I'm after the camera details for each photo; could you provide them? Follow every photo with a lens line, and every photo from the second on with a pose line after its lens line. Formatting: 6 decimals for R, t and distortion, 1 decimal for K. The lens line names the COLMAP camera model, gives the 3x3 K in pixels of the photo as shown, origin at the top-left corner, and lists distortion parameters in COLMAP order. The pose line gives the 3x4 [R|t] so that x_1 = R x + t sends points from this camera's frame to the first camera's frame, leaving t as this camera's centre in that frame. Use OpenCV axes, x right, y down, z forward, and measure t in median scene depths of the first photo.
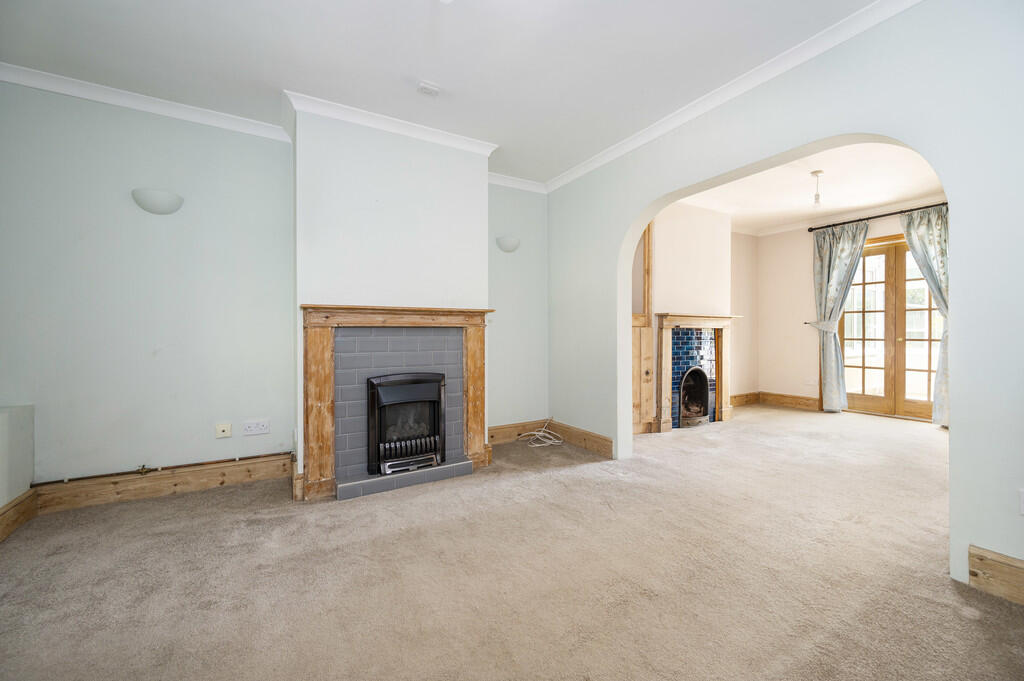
lens RADIAL K [[415.8, 0, 513.5], [0, 415.8, 336.2], [0, 0, 1]] dist [0.002522, 0.000226]
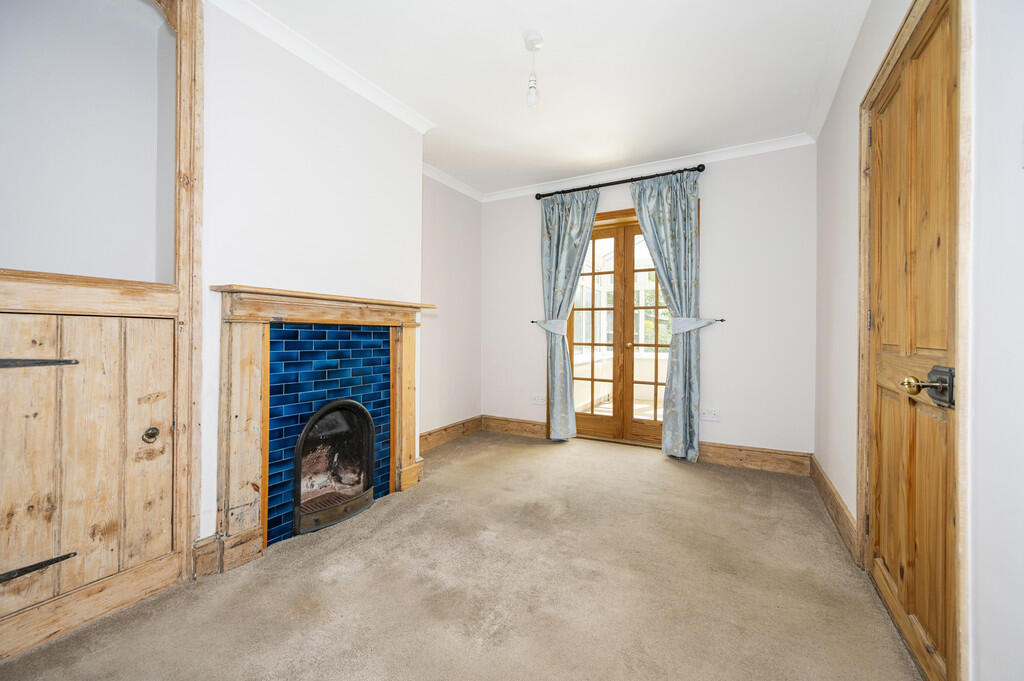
lens RADIAL K [[415.8, 0, 511.9], [0, 415.8, 336.2], [0, 0, 1]] dist [0.002522, 0.000226]
pose [[0.866874, 0.005968, 0.498492, 0.324215], [-0.005386, 0.999982, -0.002607, -0.004465], [-0.498498, -0.000425, 0.866890, 0.404891]]
